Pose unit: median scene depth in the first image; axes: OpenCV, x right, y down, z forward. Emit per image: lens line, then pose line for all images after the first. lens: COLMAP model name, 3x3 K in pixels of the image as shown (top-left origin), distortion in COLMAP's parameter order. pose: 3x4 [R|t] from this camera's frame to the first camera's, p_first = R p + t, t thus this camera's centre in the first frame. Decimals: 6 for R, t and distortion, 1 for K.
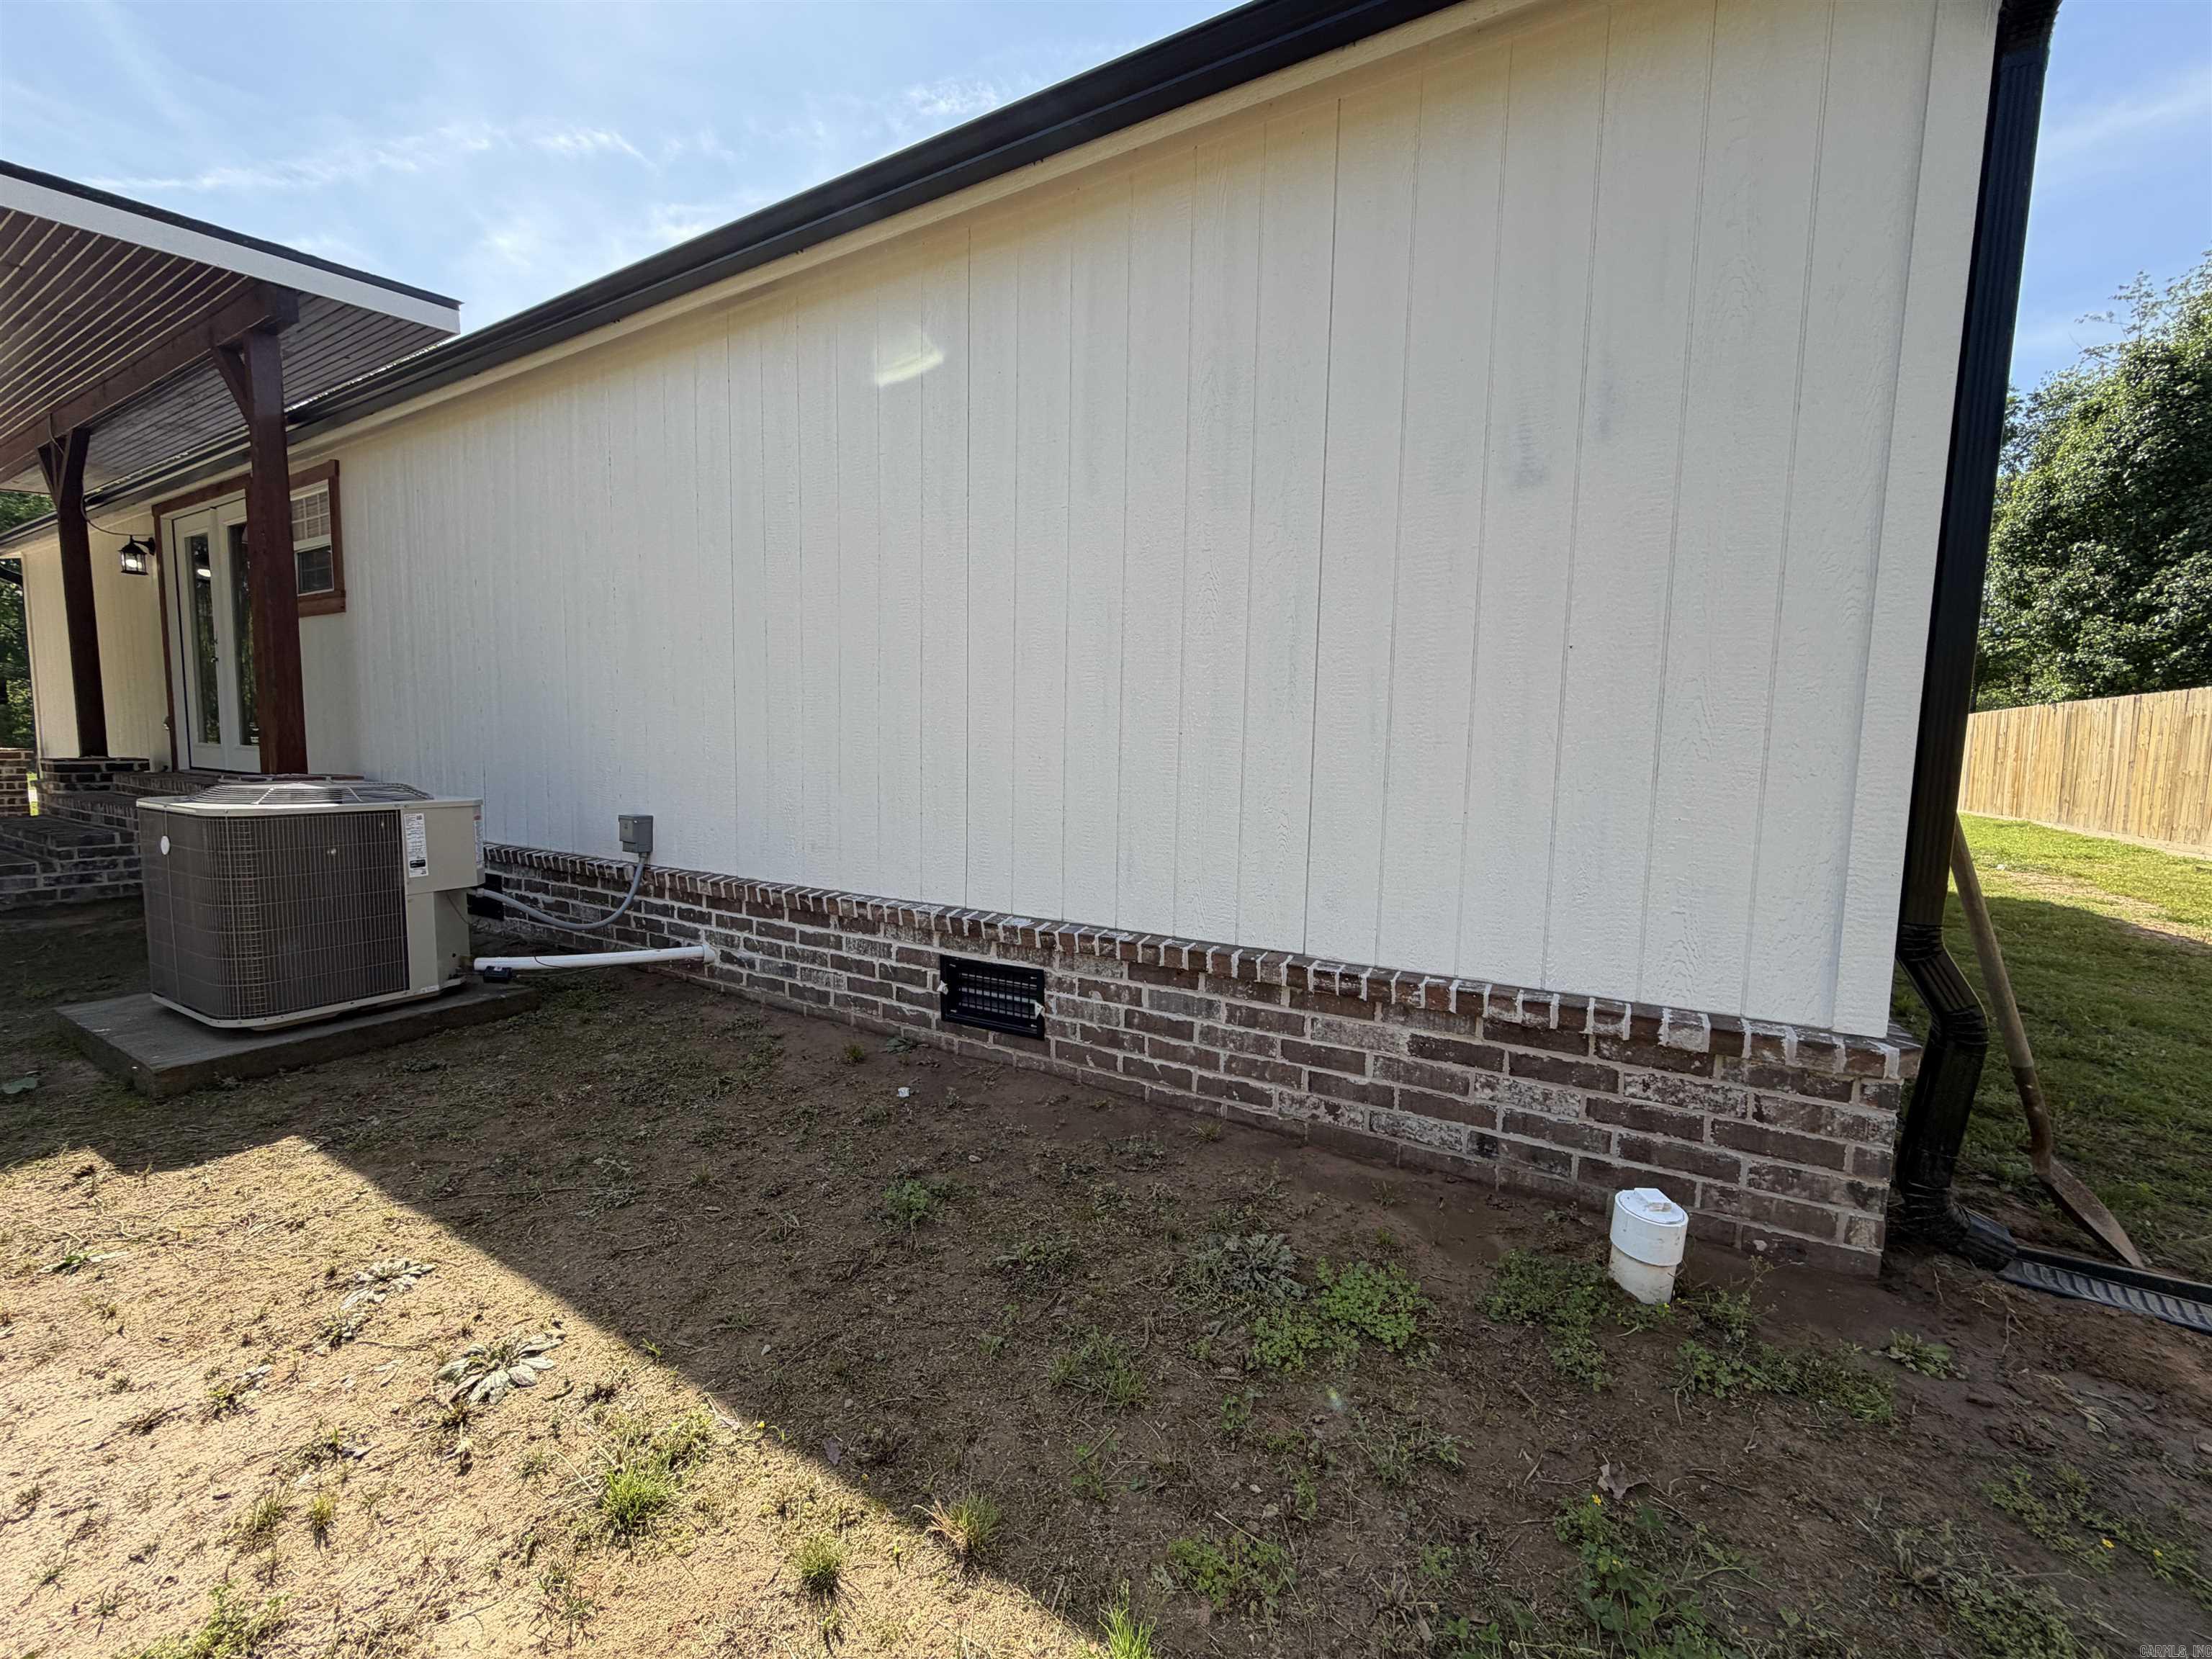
lens RADIAL K [[883.1, 0, 1116.7], [0, 883.1, 830.9], [0, 0, 1]] dist [-0.001290, 0.000270]
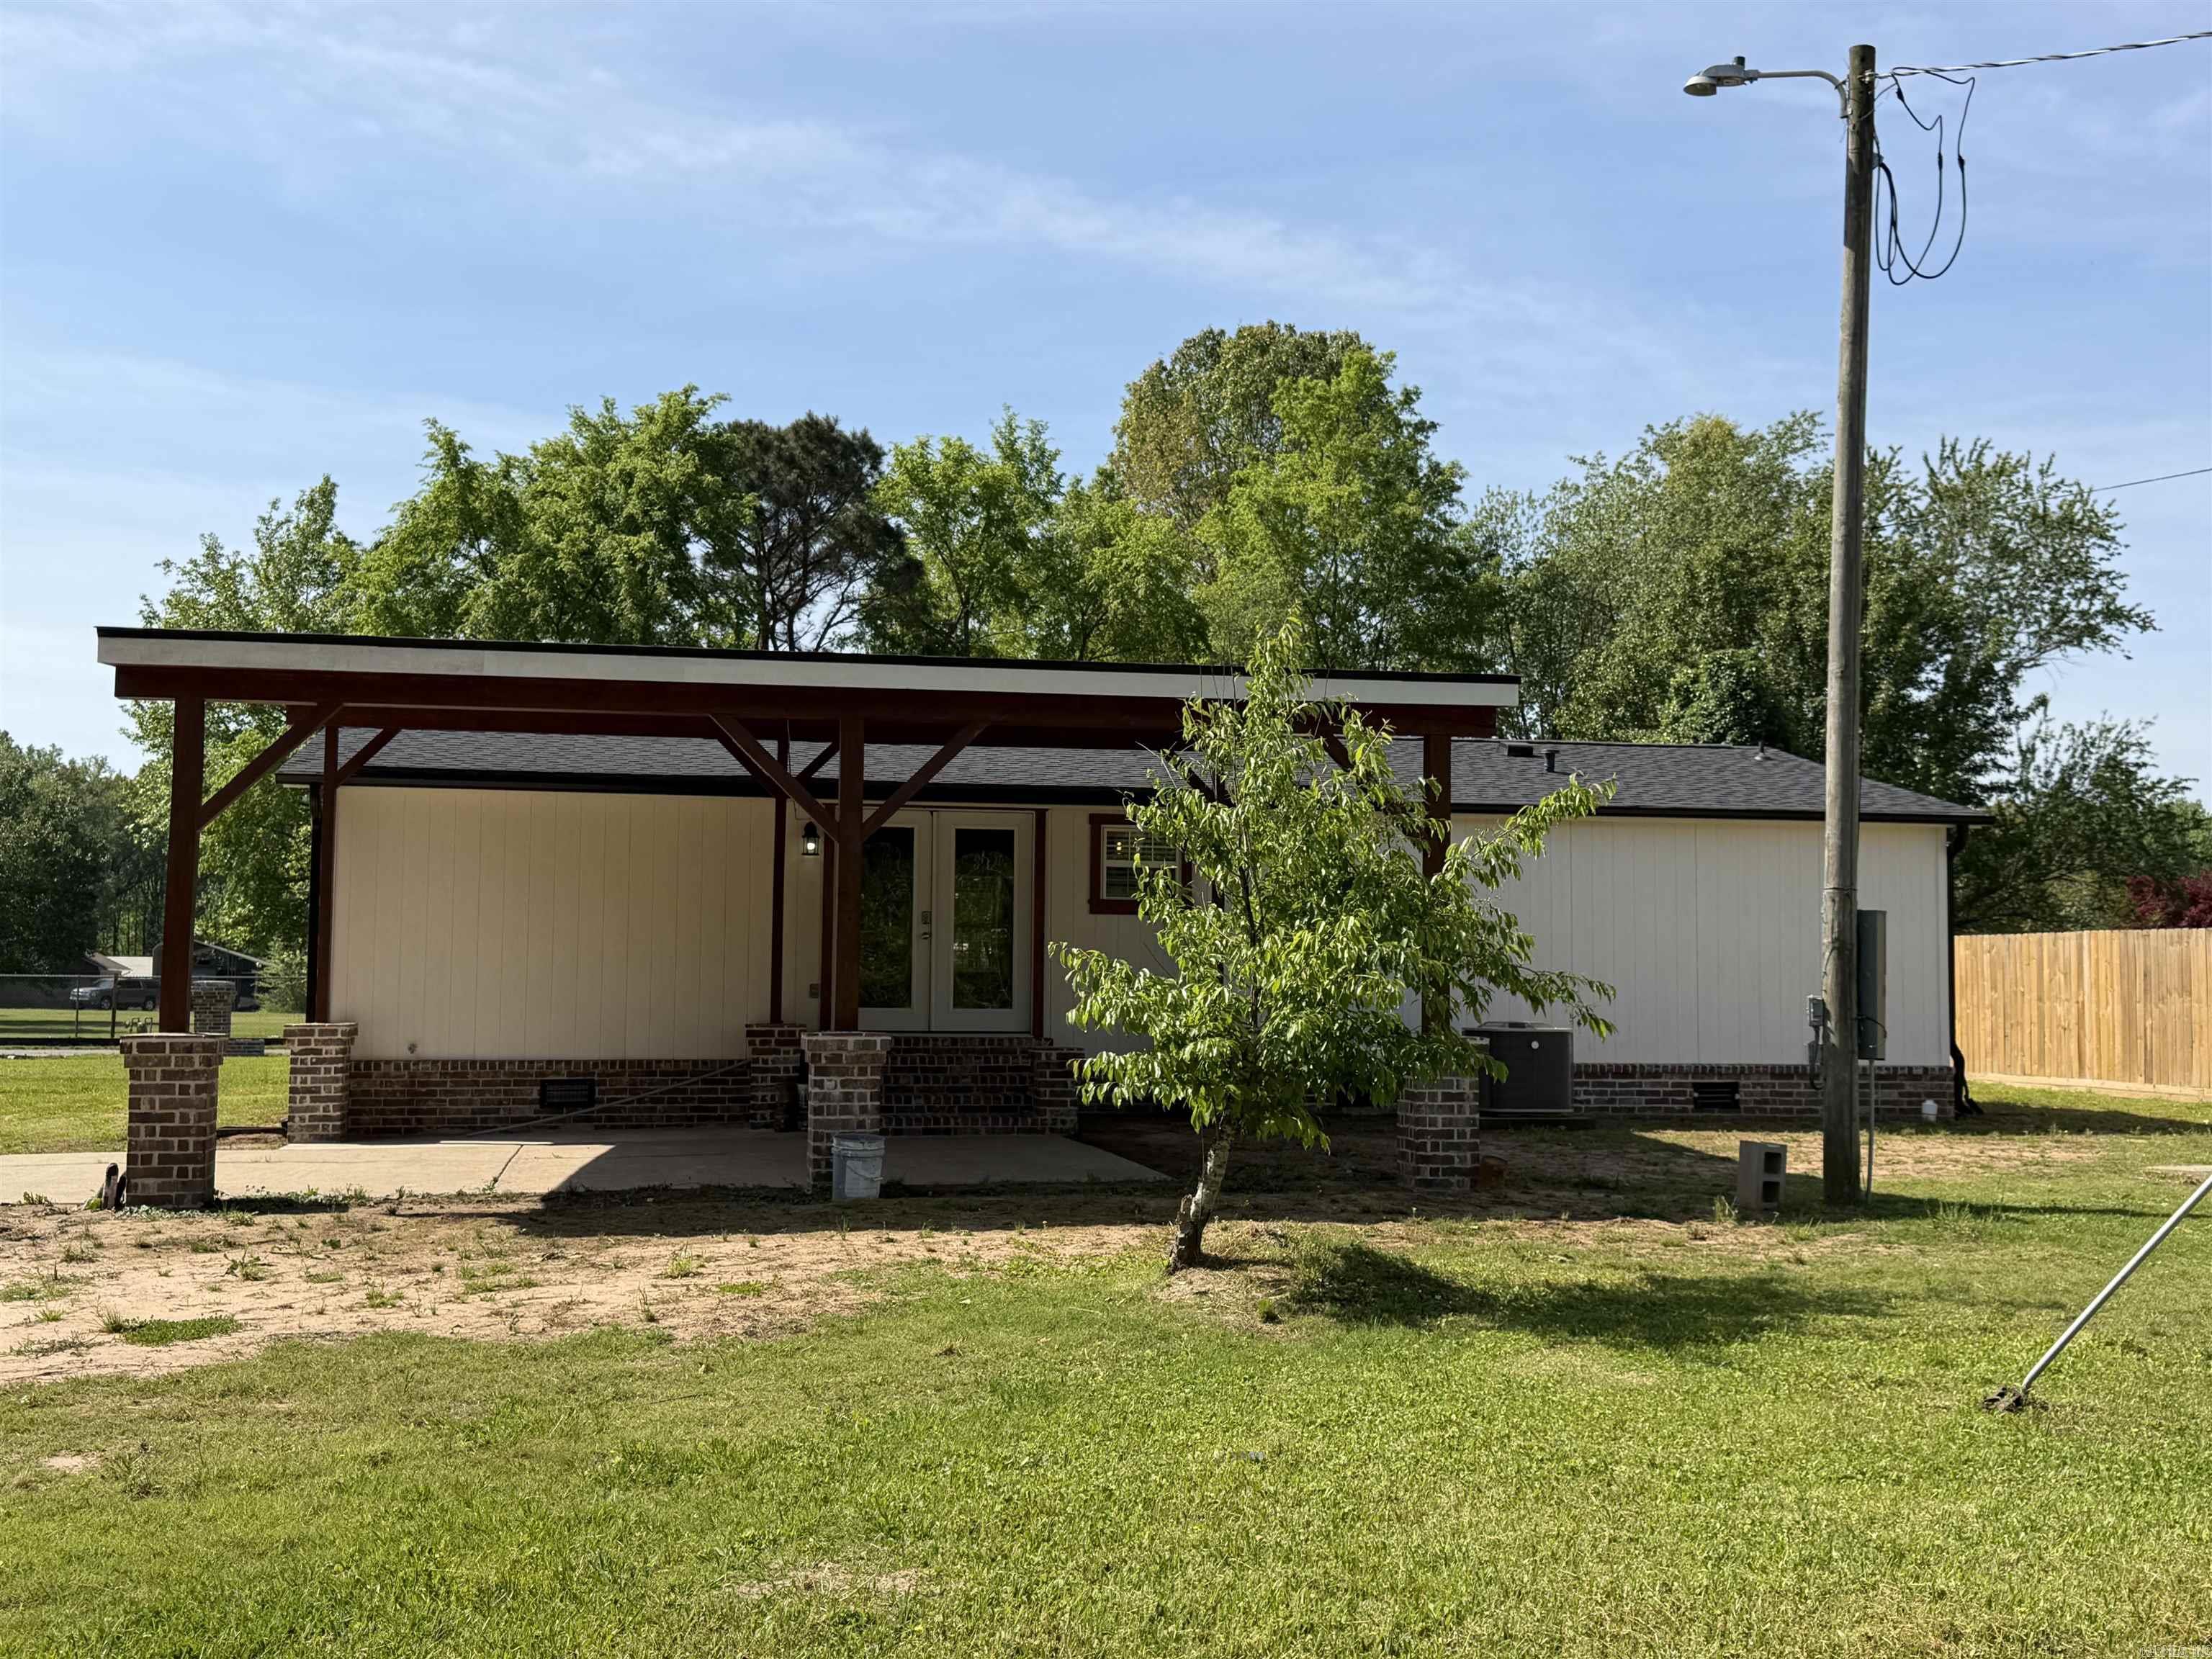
lens RADIAL K [[2348.8, 0, 1094.3], [0, 2348.8, 839.1], [0, 0, 1]] dist [0.086911, 0.000000]
pose [[0.754281, 0.028943, 0.655914, -5.431080], [0.069993, 0.989790, -0.124165, 0.152852], [-0.652810, 0.139565, 0.744554, -2.780750]]
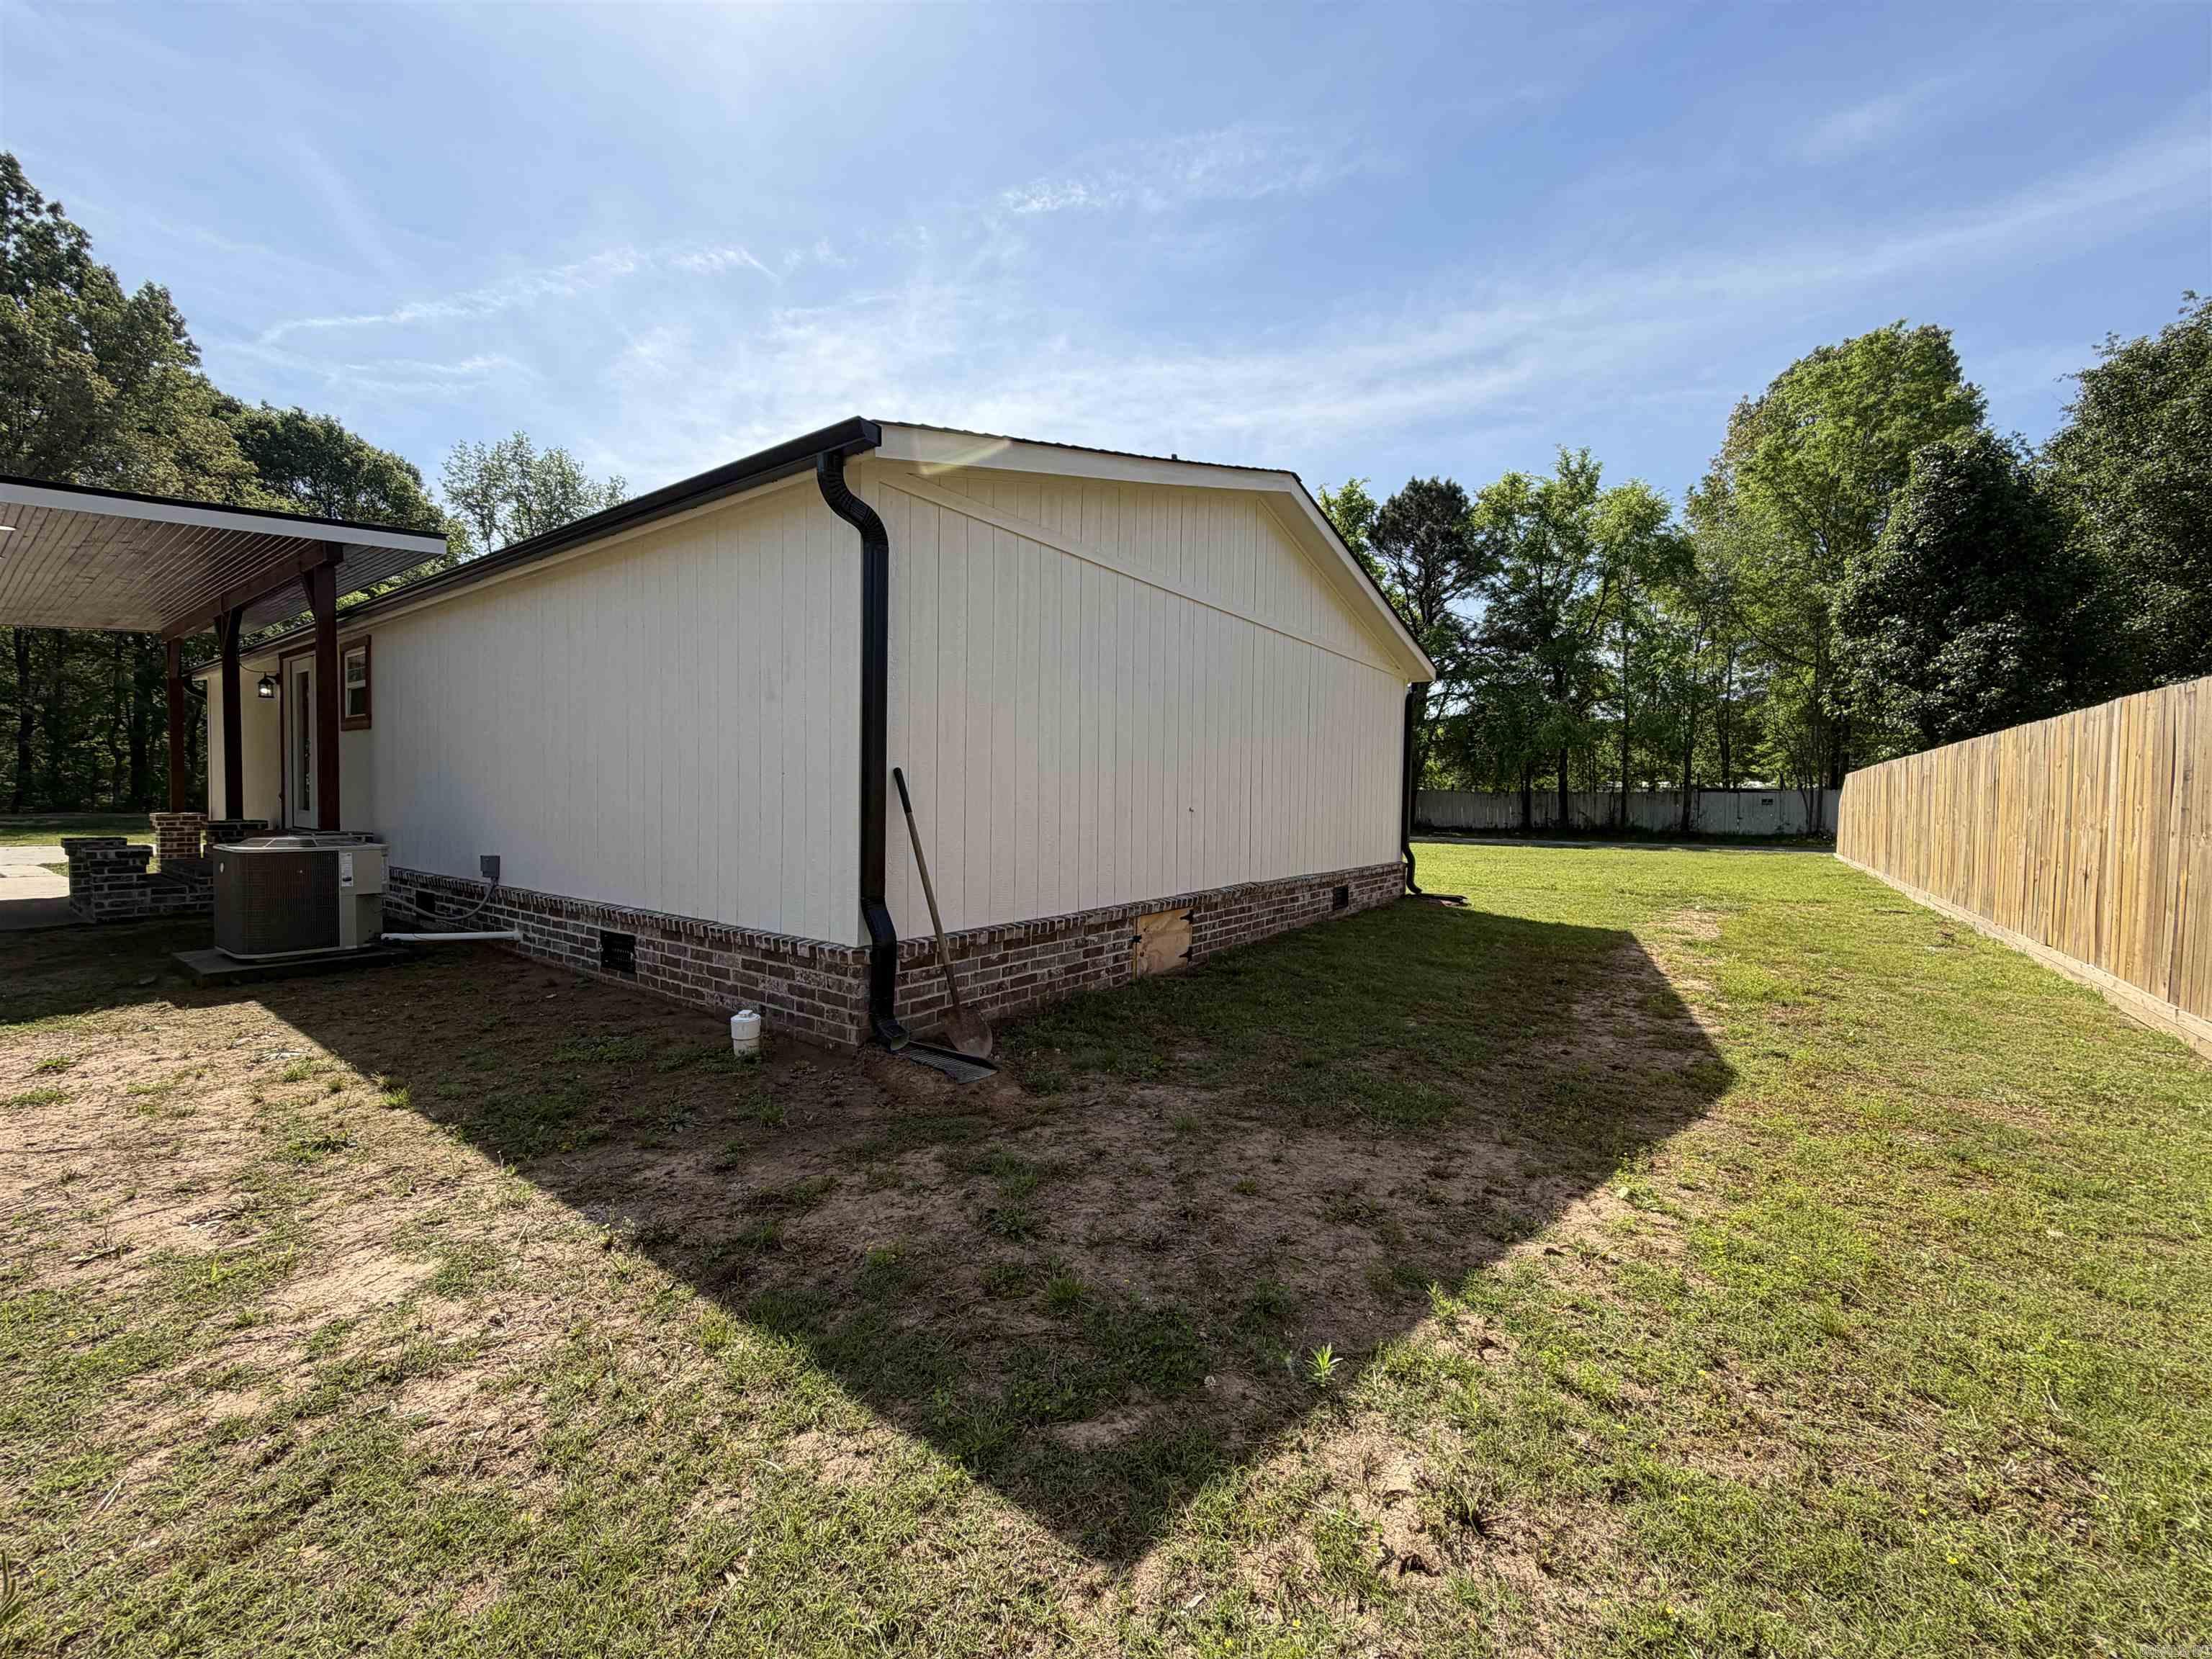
lens RADIAL K [[883.1, 0, 1120.4], [0, 883.1, 835.3], [0, 0, 1]] dist [-0.001290, 0.000270]
pose [[0.994867, -0.001032, -0.101183, 0.941265], [-0.004625, 0.998439, -0.055664, 0.036472], [0.101083, 0.055846, 0.993309, -0.641718]]
